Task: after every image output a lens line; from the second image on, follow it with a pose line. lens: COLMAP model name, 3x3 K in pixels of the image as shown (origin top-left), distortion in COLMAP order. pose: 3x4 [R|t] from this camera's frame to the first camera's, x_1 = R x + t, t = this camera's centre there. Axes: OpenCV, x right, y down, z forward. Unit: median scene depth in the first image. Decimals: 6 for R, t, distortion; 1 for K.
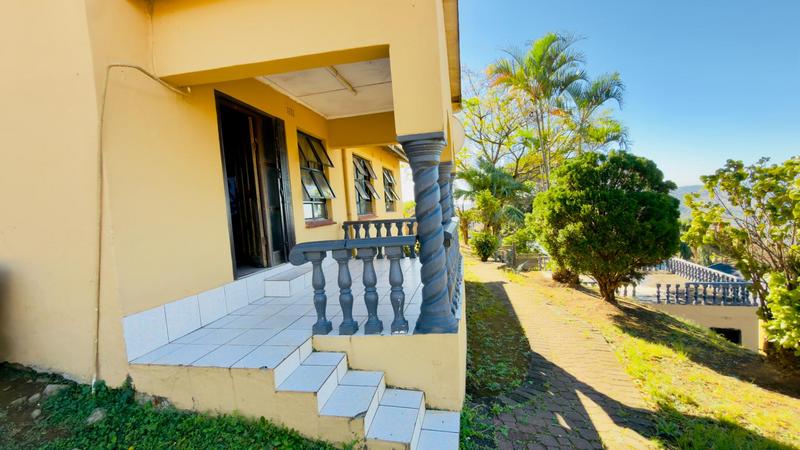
lens RADIAL K [[318.5, 0, 400.0], [0, 318.5, 225.0], [0, 0, 1]] dist [-0.001975, -0.000165]
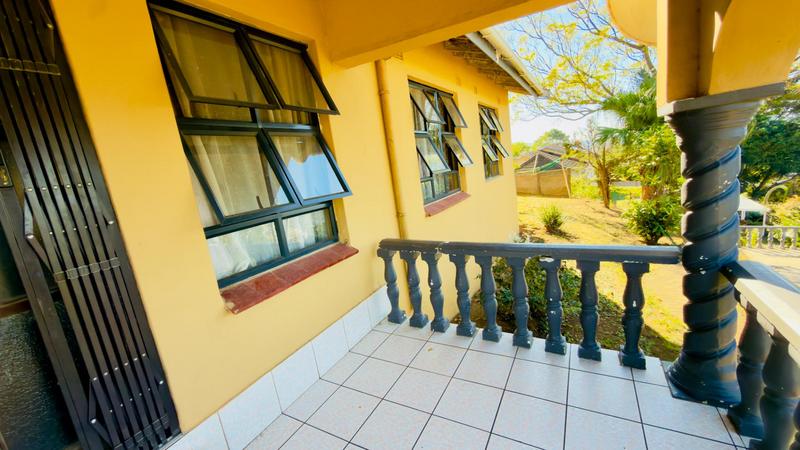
lens RADIAL K [[318.5, 0, 400.0], [0, 318.5, 225.0], [0, 0, 1]] dist [-0.001975, -0.000165]
pose [[0.950524, 0.007409, -0.310562, -0.021001], [0.044499, 0.986159, 0.159721, -0.135251], [0.307447, -0.165638, 0.937038, 0.805606]]
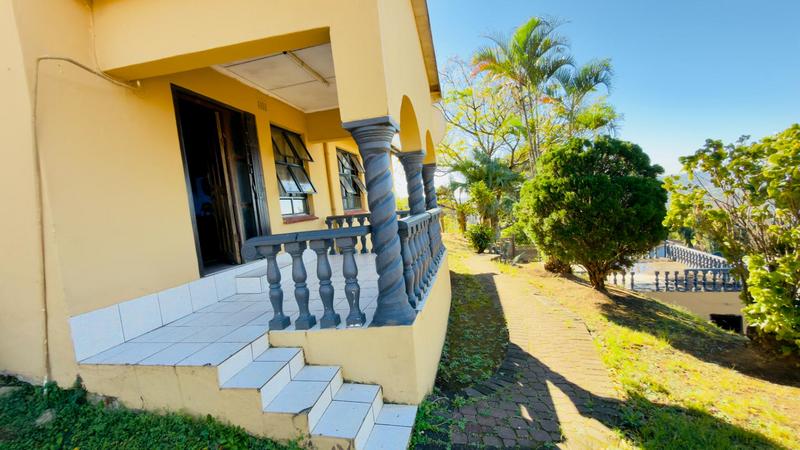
lens RADIAL K [[318.5, 0, 400.0], [0, 318.5, 225.0], [0, 0, 1]] dist [-0.001975, -0.000165]
pose [[0.999505, -0.028730, -0.012783, 0.084207], [0.028908, 0.999484, 0.014007, 0.010686], [0.012374, -0.014370, 0.999820, 0.017503]]
